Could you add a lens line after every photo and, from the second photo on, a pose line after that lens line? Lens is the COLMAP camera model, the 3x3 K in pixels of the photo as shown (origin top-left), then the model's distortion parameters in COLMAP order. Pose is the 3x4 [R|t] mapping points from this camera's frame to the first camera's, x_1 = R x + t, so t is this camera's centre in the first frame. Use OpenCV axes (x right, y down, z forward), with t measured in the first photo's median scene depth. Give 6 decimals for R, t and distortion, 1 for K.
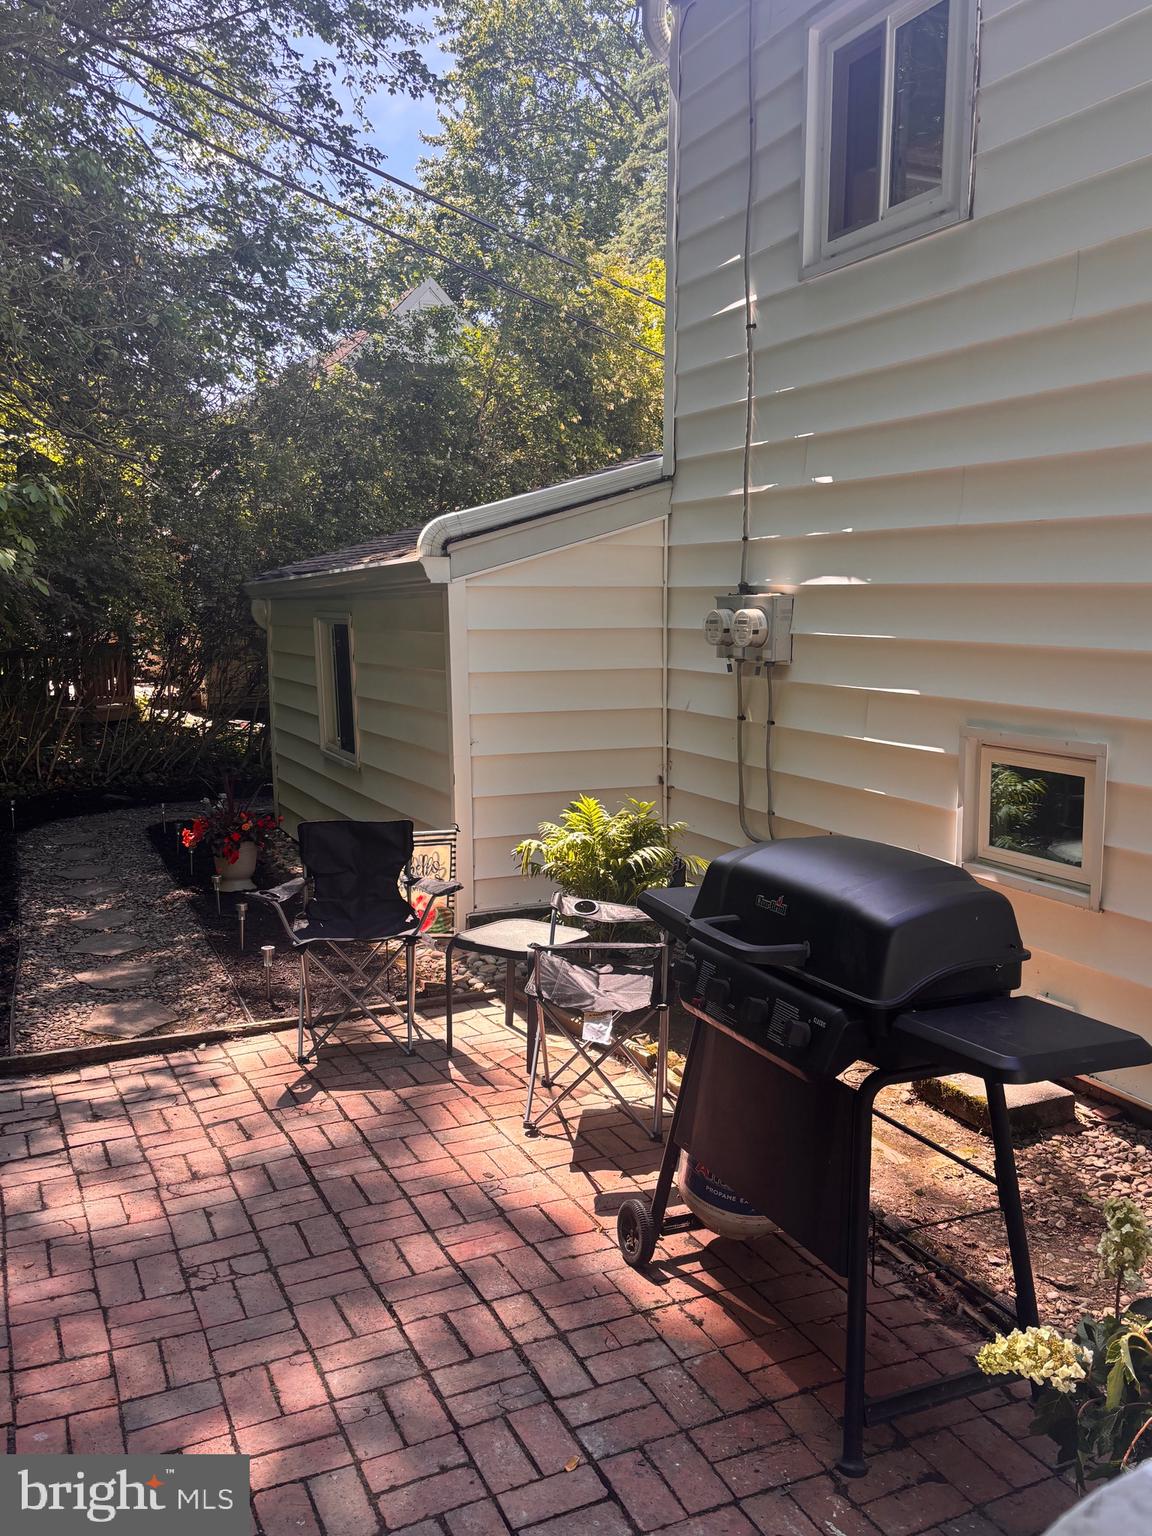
lens RADIAL K [[1237.6, 0, 571.9], [0, 1237.6, 766.3], [0, 0, 1]] dist [0.061147, -0.078579]
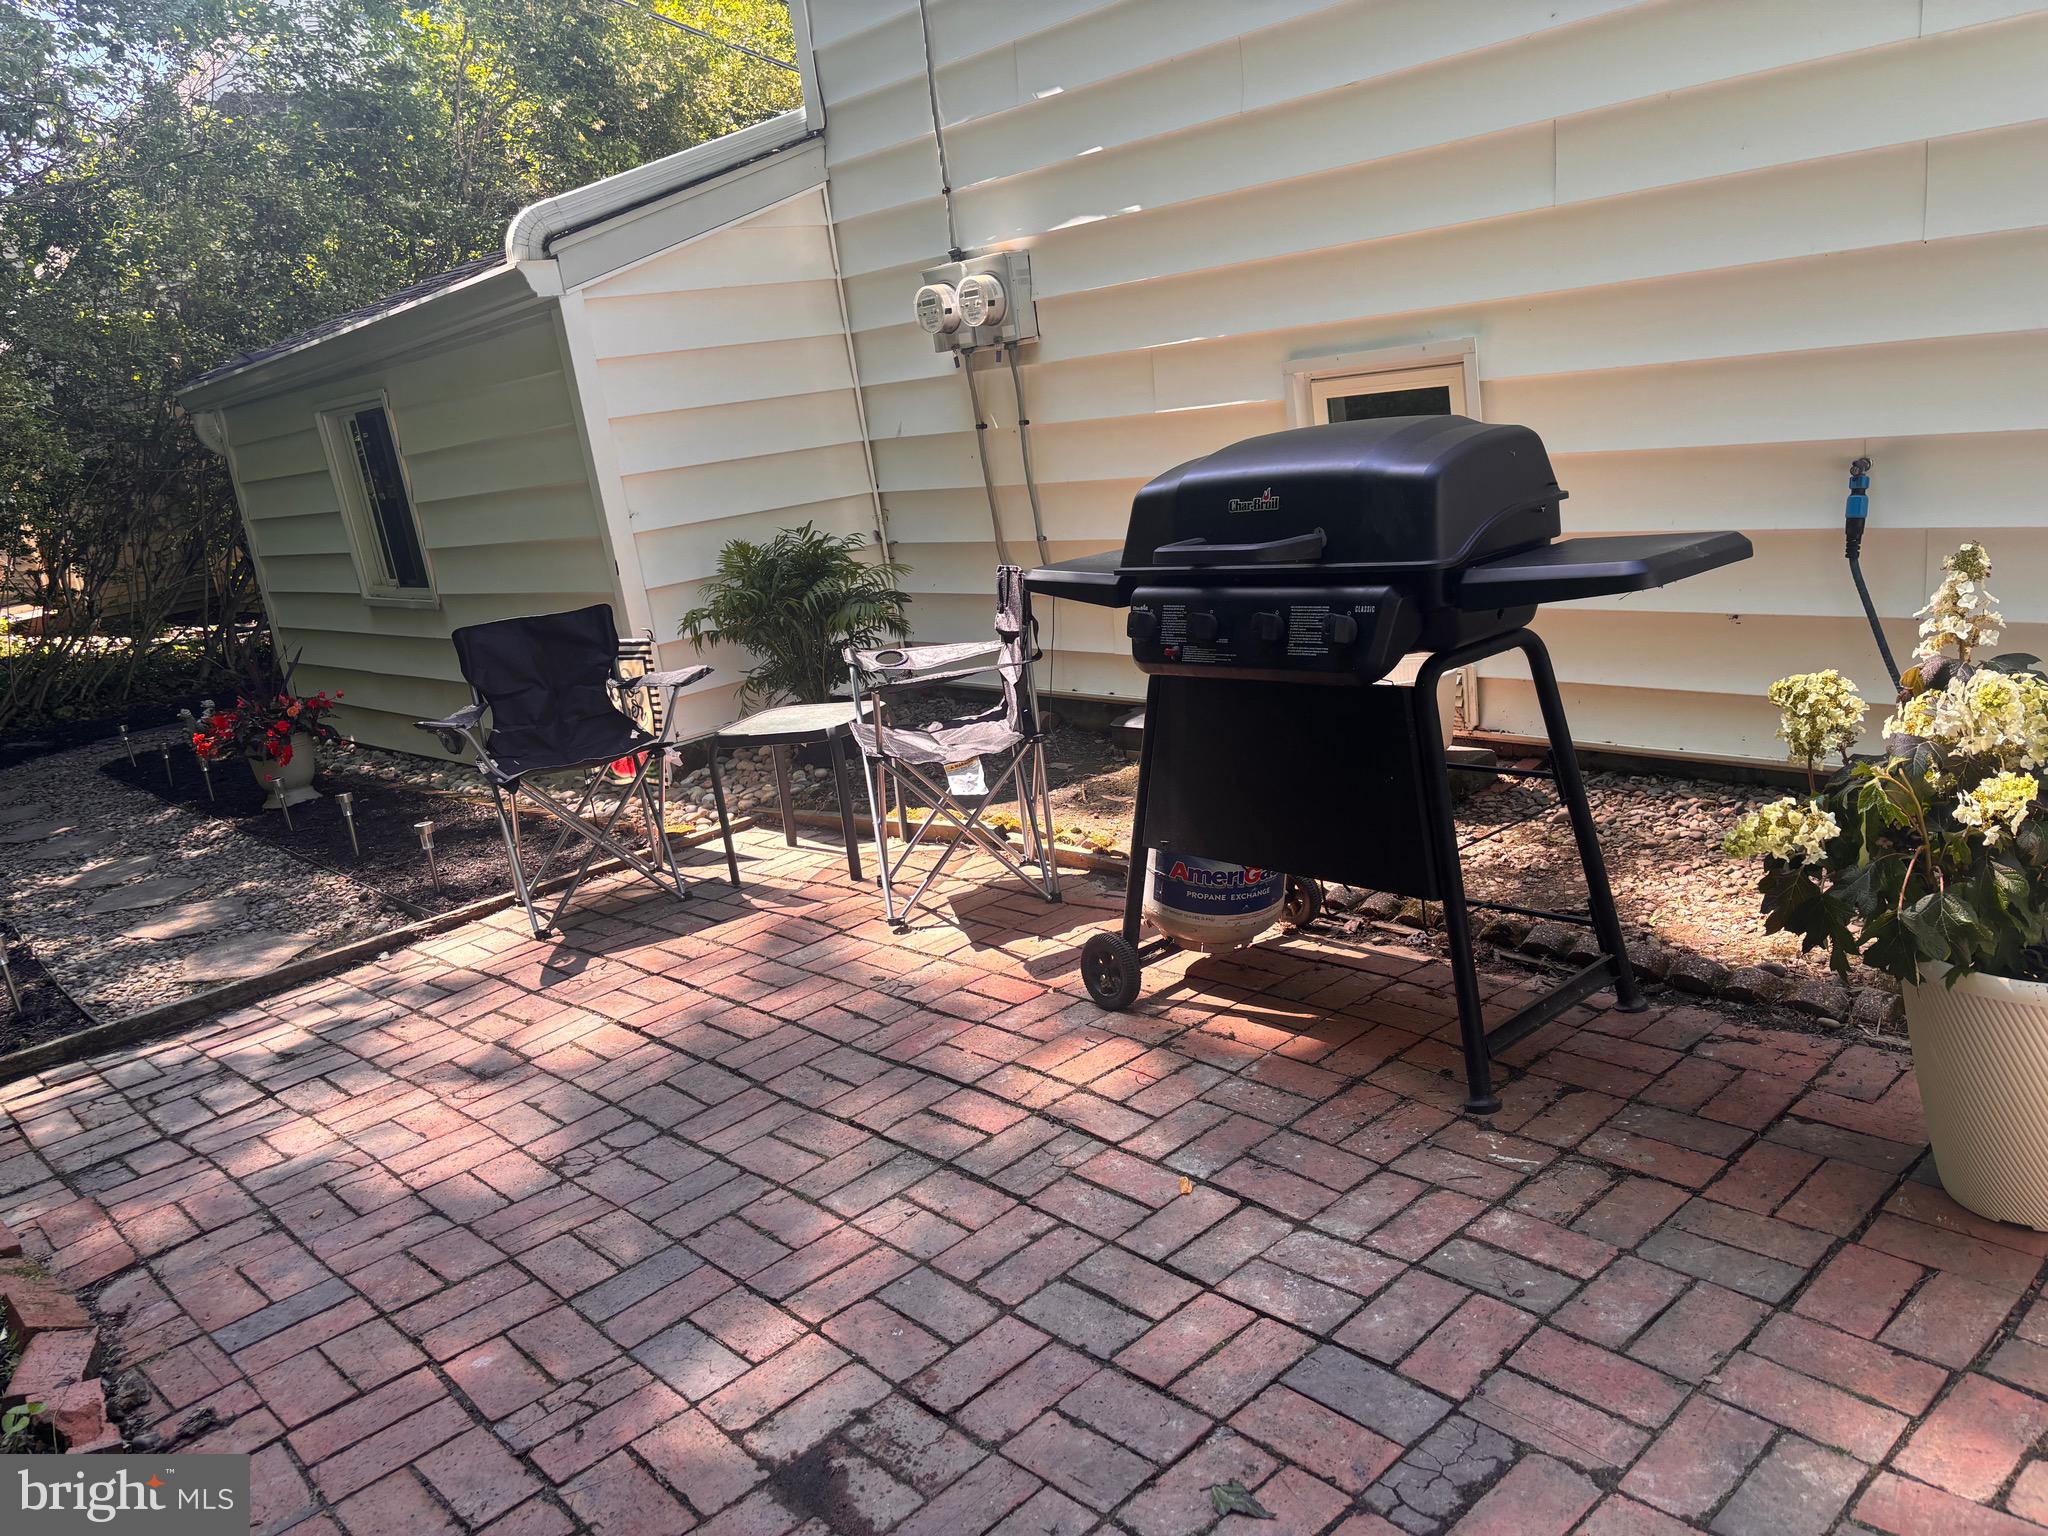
lens RADIAL K [[1553.5, 0, 1025.0], [0, 1553.5, 763.0], [0, 0, 1]] dist [0.034095, -0.025417]
pose [[0.944502, -0.193525, 0.265451, -0.149346], [0.171875, 0.979748, 0.102729, 0.078503], [-0.279956, -0.051403, 0.958636, 0.033771]]
